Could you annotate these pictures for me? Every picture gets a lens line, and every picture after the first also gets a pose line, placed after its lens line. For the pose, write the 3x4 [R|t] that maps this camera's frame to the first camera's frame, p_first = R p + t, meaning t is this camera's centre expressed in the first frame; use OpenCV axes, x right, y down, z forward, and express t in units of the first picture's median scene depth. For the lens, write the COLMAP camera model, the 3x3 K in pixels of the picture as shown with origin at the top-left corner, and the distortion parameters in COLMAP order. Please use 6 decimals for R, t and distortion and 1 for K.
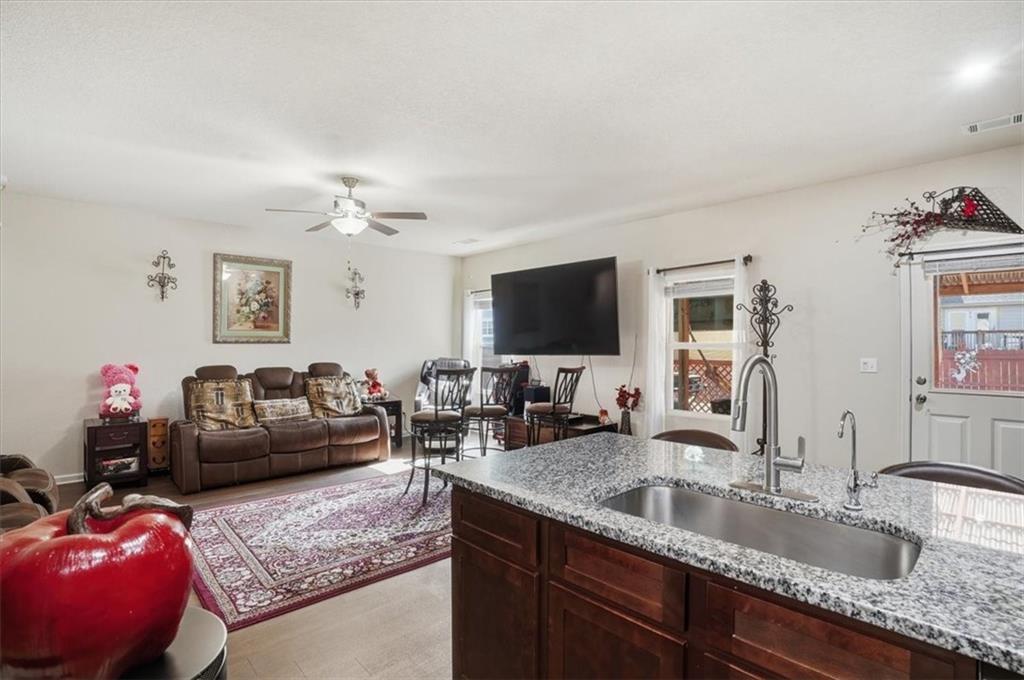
lens RADIAL K [[486.1, 0, 512.0], [0, 486.1, 340.0], [0, 0, 1]] dist [-0.052801, 0.001046]
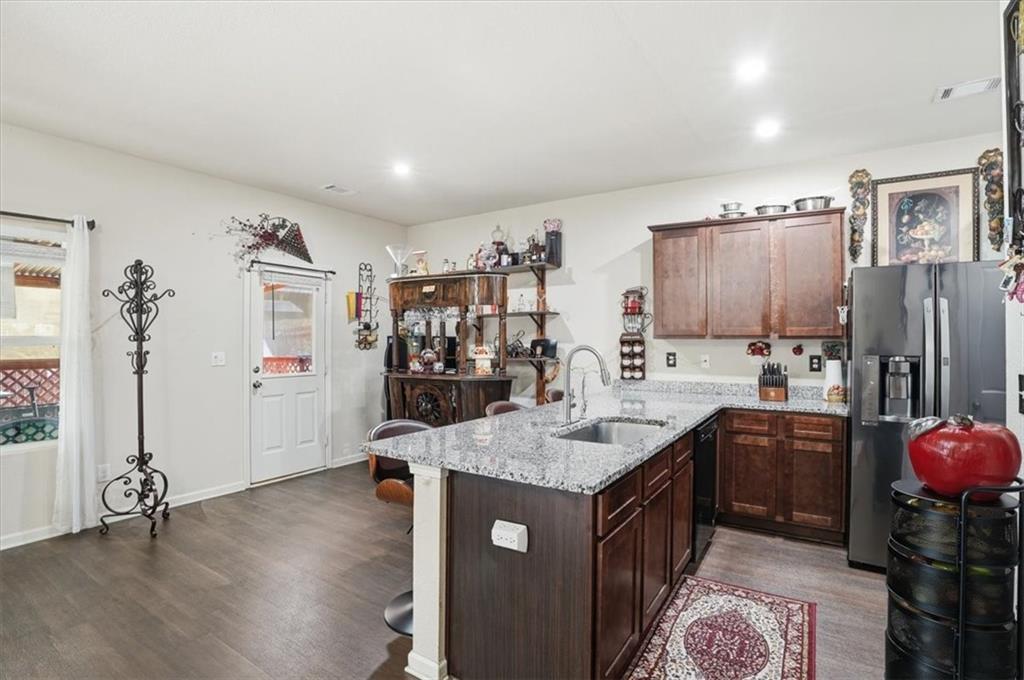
lens RADIAL K [[486.1, 0, 512.0], [0, 486.1, 340.0], [0, 0, 1]] dist [-0.052801, 0.001046]
pose [[-0.241862, -0.000461, 0.970311, -0.329419], [-0.010037, 0.999948, -0.002027, 0.005262], [-0.970259, -0.010229, -0.241854, 0.463545]]
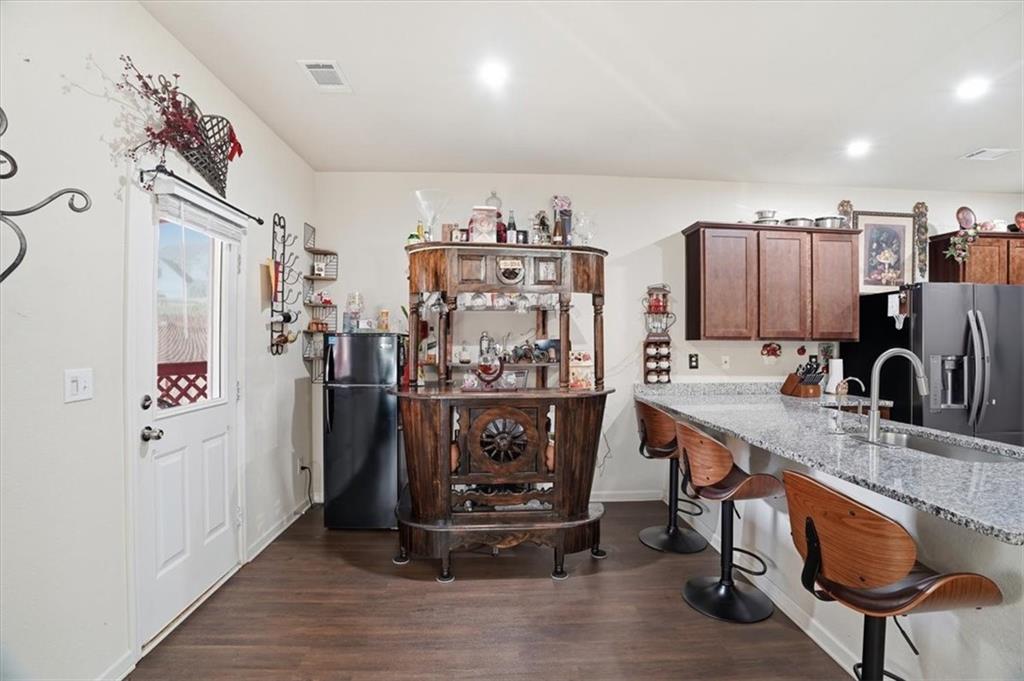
lens RADIAL K [[468.6, 0, 494.1], [0, 468.6, 340.4], [0, 0, 1]] dist [-0.052059, 0.000101]
pose [[-0.757722, -0.004310, 0.652563, 0.146096], [-0.011626, 0.999909, -0.006895, 0.008624], [-0.652474, -0.012811, -0.757703, 0.798774]]
